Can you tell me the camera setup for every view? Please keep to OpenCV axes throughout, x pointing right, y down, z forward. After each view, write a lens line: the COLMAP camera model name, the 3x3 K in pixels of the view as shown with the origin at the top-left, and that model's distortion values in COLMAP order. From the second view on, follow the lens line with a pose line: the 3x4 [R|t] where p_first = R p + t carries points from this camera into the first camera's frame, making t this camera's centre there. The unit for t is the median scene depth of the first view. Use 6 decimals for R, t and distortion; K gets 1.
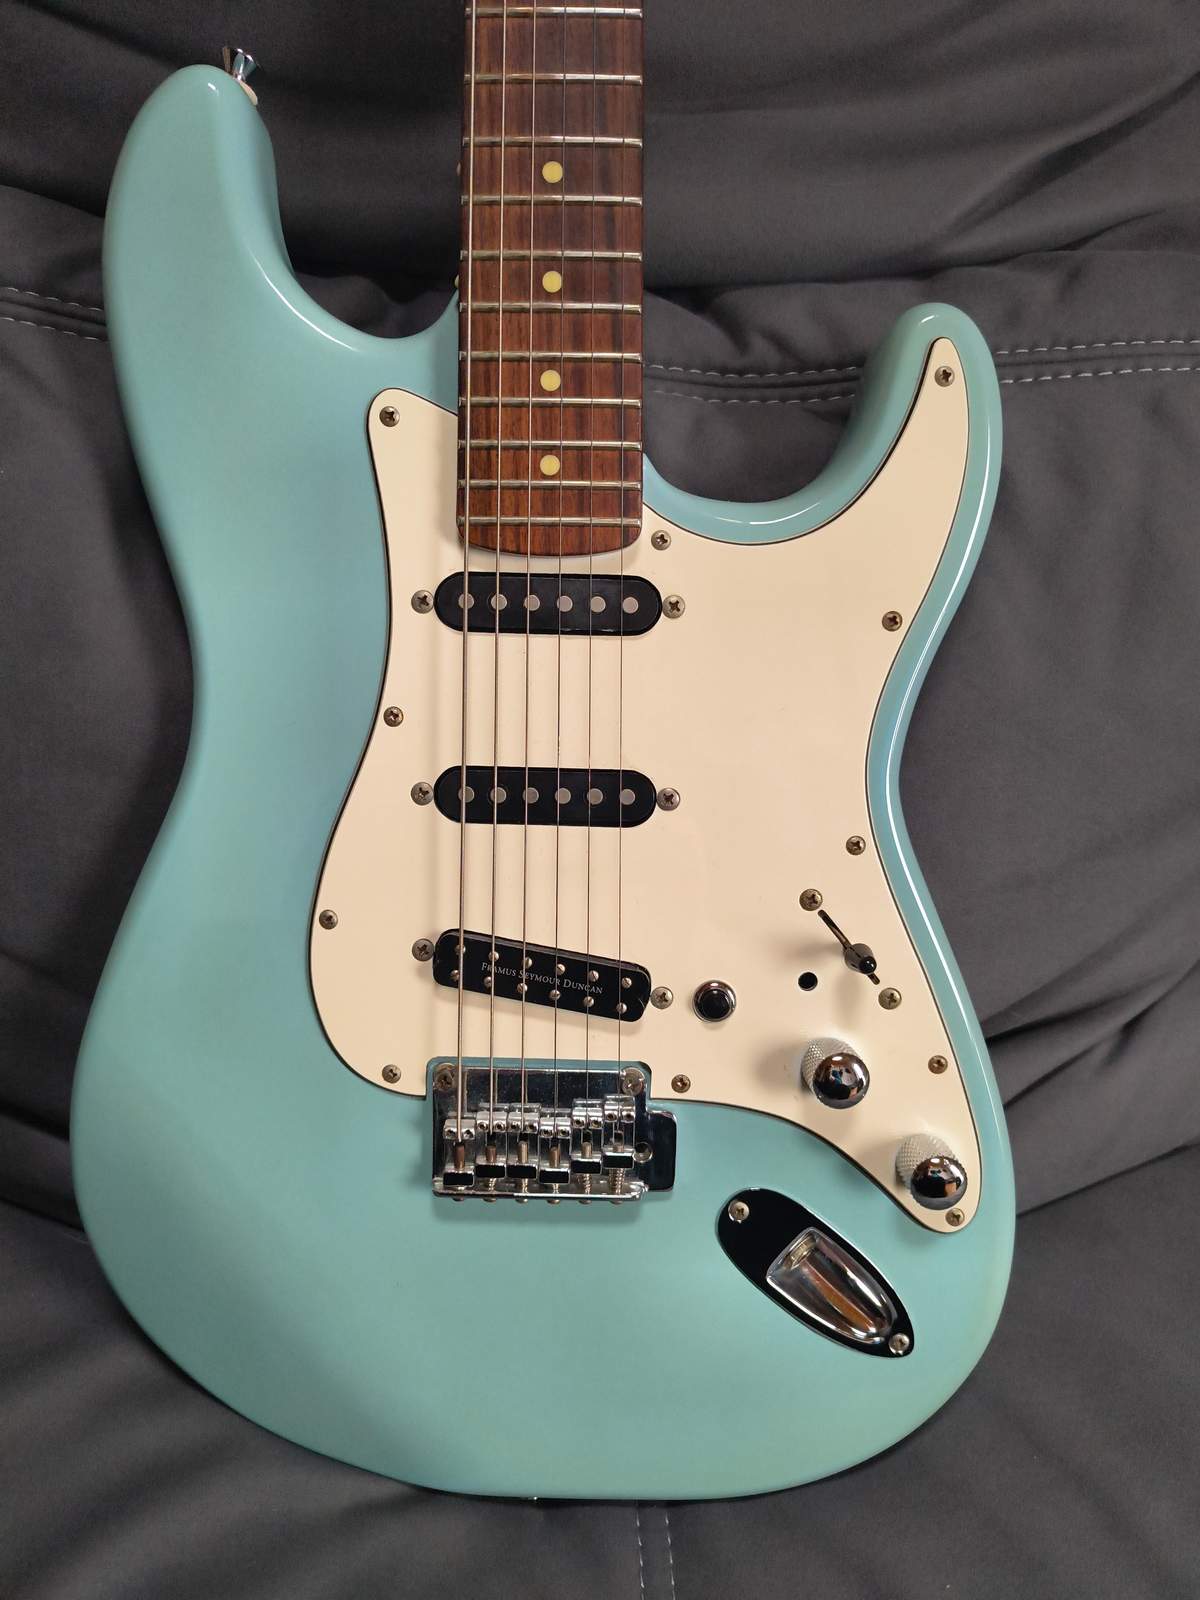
lens RADIAL K [[1105.7, 0, 600.0], [0, 1105.7, 800.0], [0, 0, 1]] dist [0.006395, -0.001625]
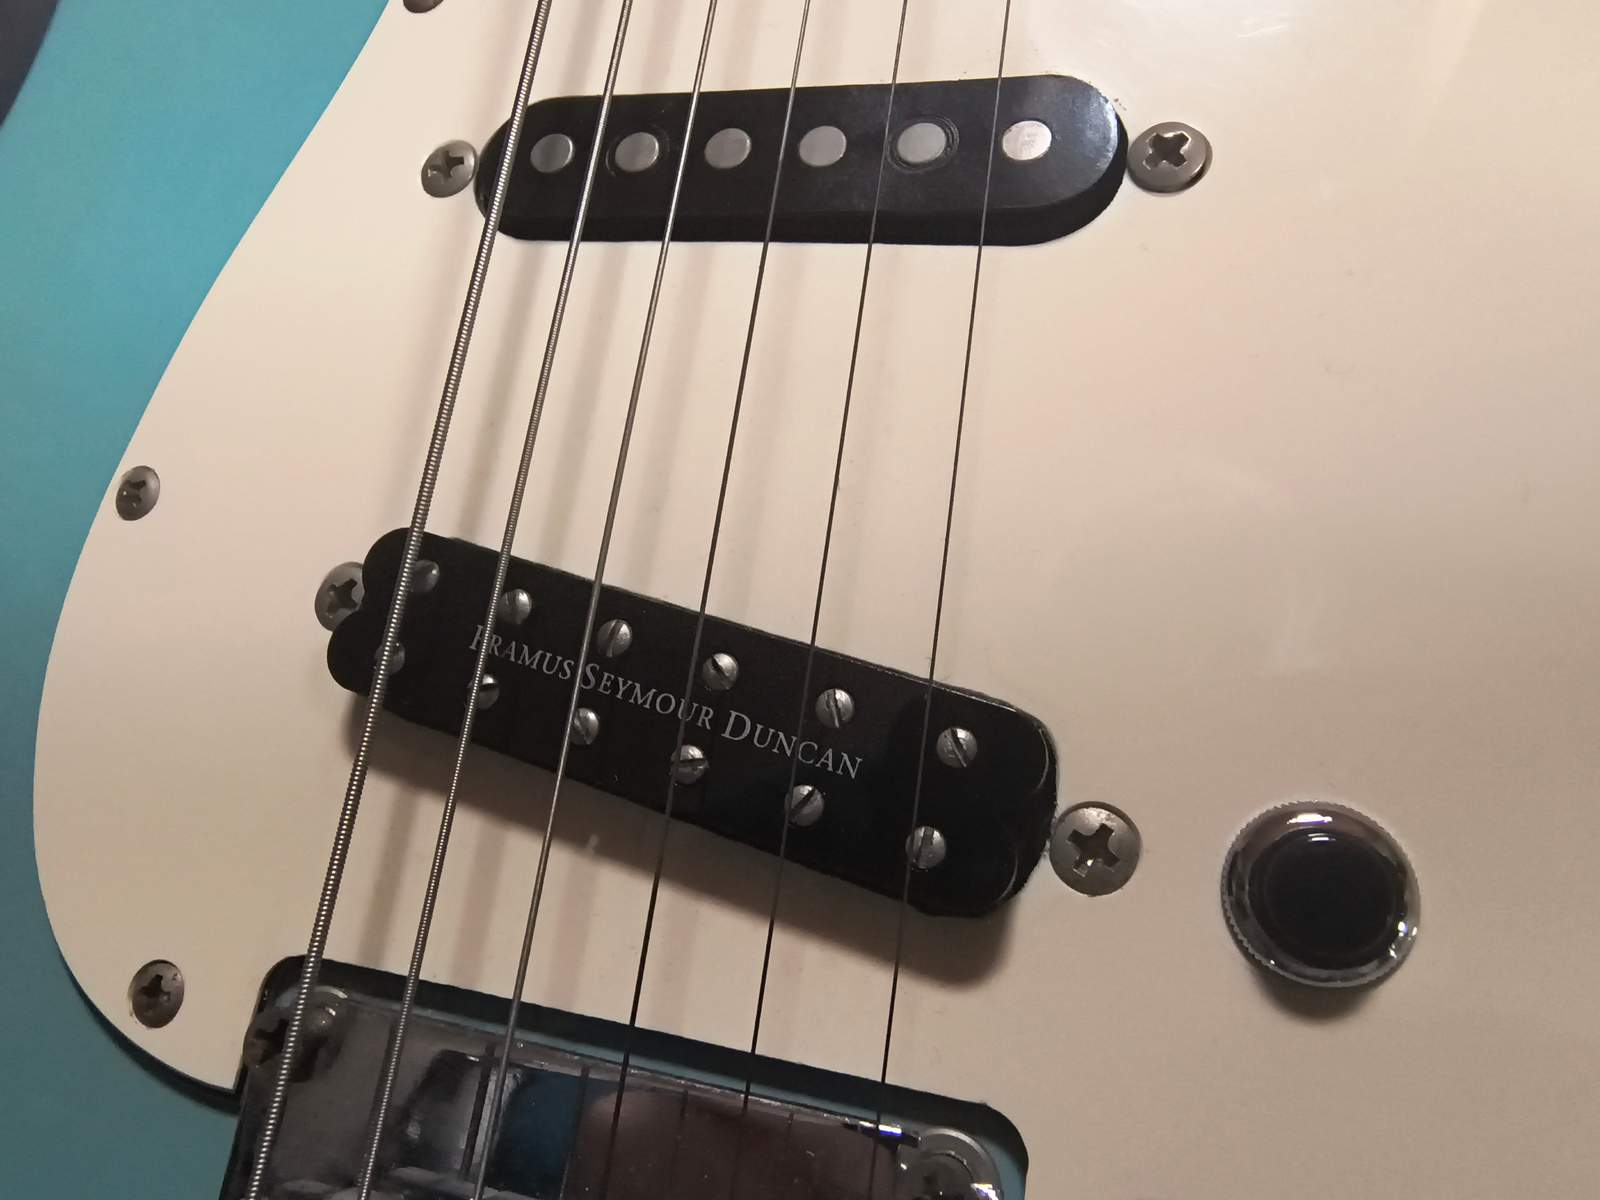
lens RADIAL K [[1069.7, 0, 800.0], [0, 1069.7, 600.0], [0, 0, 1]] dist [0.038217, 0.000064]
pose [[0.953501, 0.065303, -0.294230, 0.060629], [-0.158552, 0.938923, -0.305424, 0.214026], [0.256314, 0.337873, 0.905618, 0.751532]]
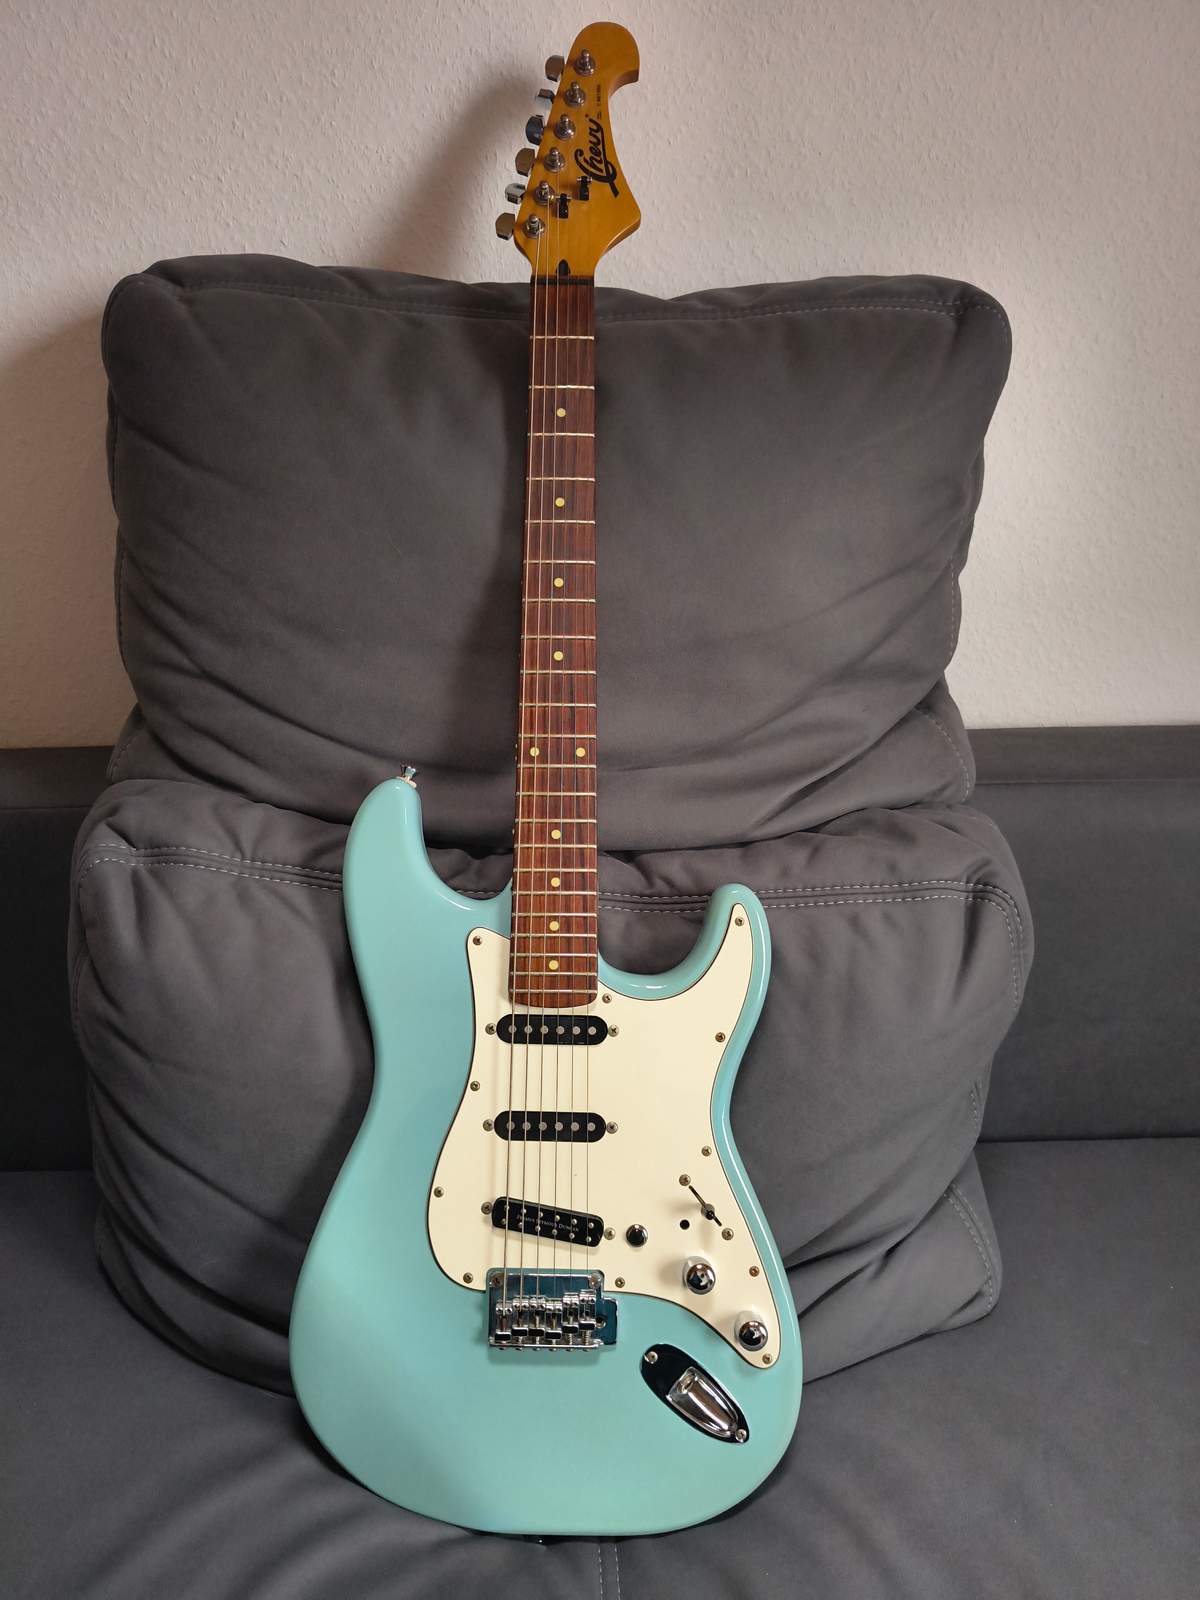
lens RADIAL K [[1105.7, 0, 600.0], [0, 1105.7, 800.0], [0, 0, 1]] dist [0.006395, -0.001625]
pose [[0.999924, -0.000822, 0.012286, 0.016380], [0.003607, 0.973568, -0.228367, -0.119745], [-0.011774, 0.228394, 0.973498, -1.069331]]
